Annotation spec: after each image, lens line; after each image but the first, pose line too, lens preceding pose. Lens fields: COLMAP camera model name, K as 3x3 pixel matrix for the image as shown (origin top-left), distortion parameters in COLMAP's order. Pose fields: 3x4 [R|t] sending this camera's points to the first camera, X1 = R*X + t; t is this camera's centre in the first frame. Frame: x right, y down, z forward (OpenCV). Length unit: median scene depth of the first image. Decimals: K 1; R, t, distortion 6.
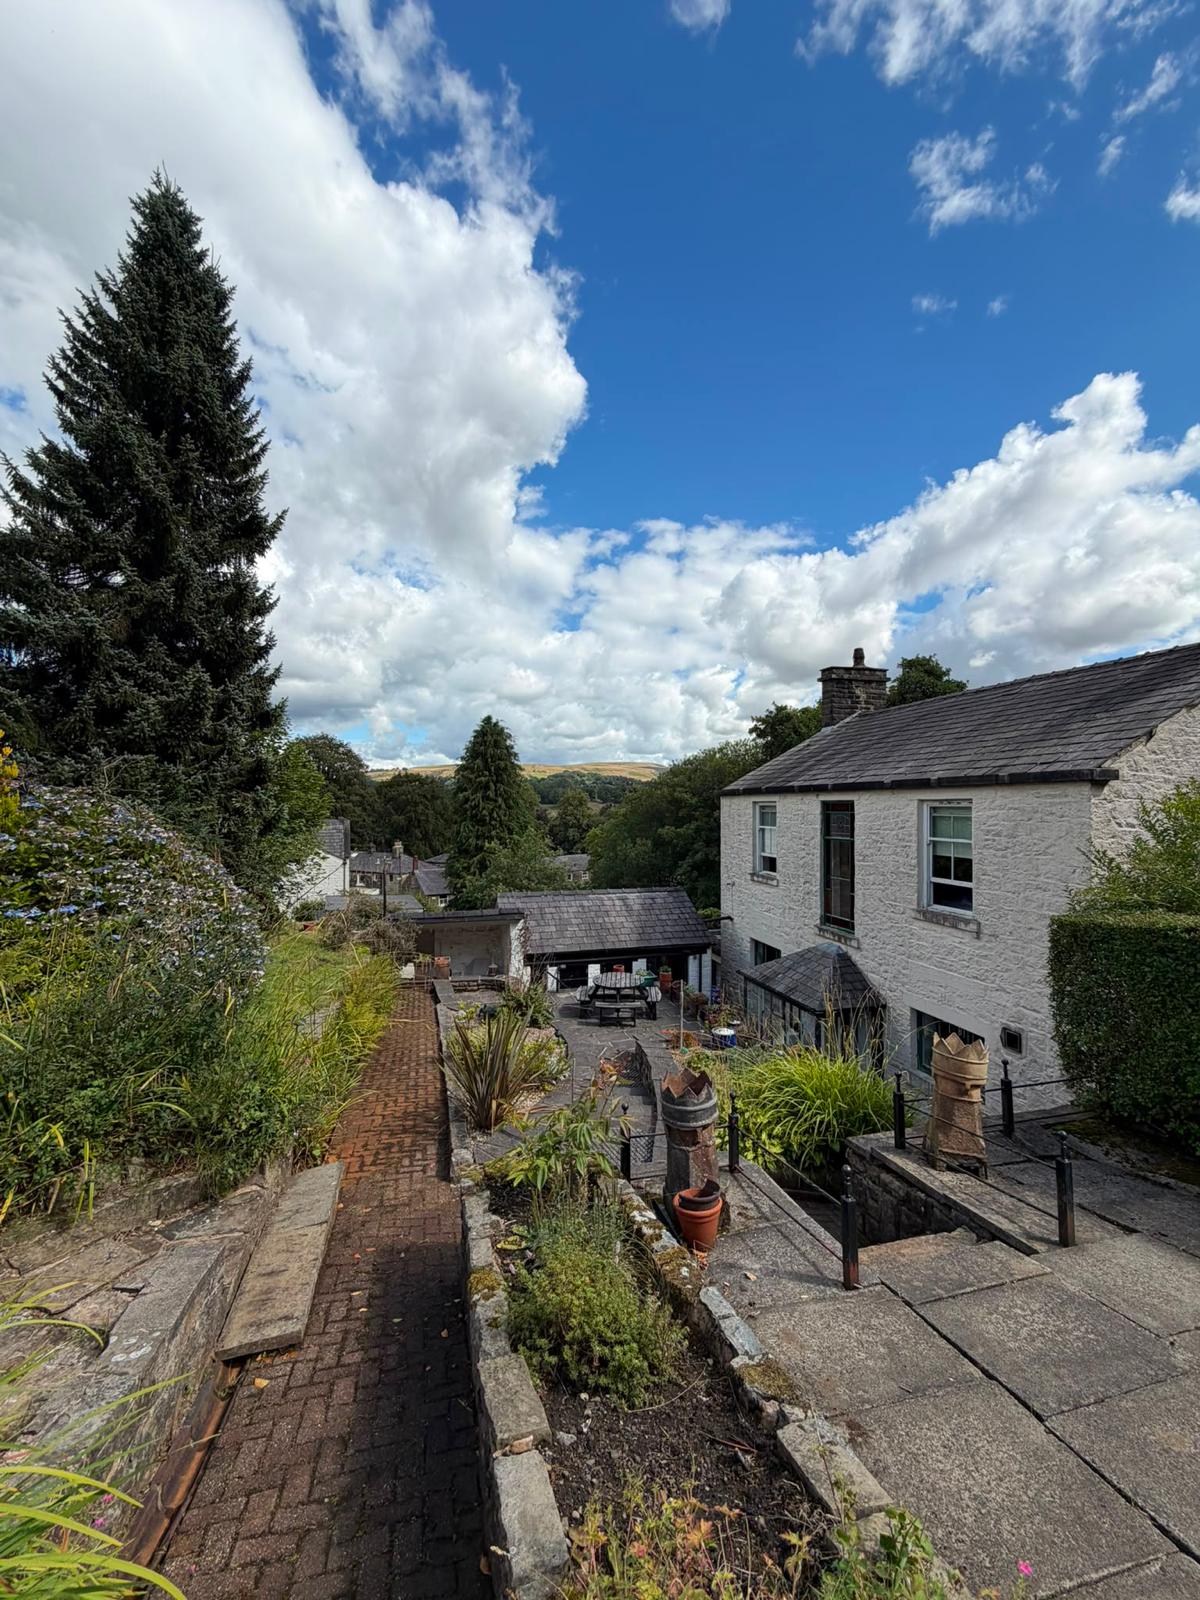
lens RADIAL K [[632.2, 0, 600.2], [0, 632.2, 797.5], [0, 0, 1]] dist [-0.000200, 0.000030]
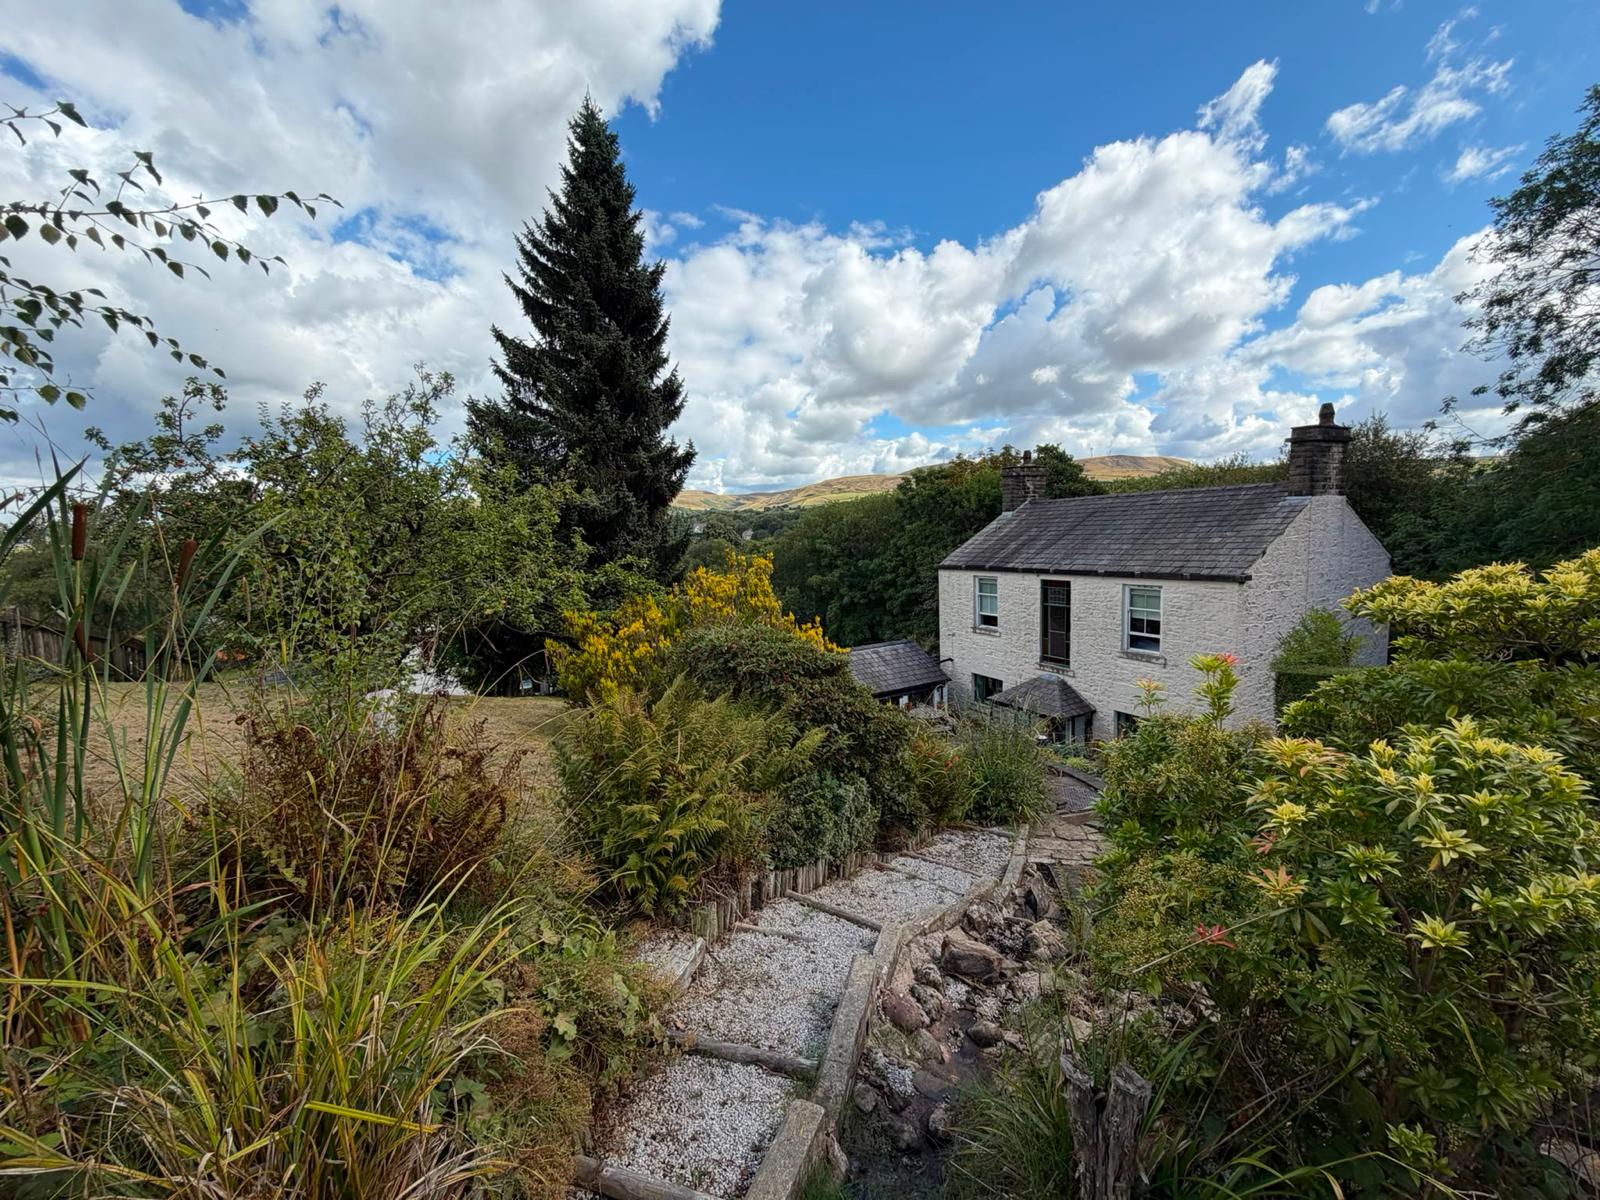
lens RADIAL K [[632.2, 0, 800.1], [0, 632.2, 600.4], [0, 0, 1]] dist [-0.000200, 0.000030]
pose [[0.970757, -0.068158, 0.230186, -0.586961], [0.040092, 0.991412, 0.124476, -0.166510], [-0.236693, -0.111608, 0.965153, -0.315022]]
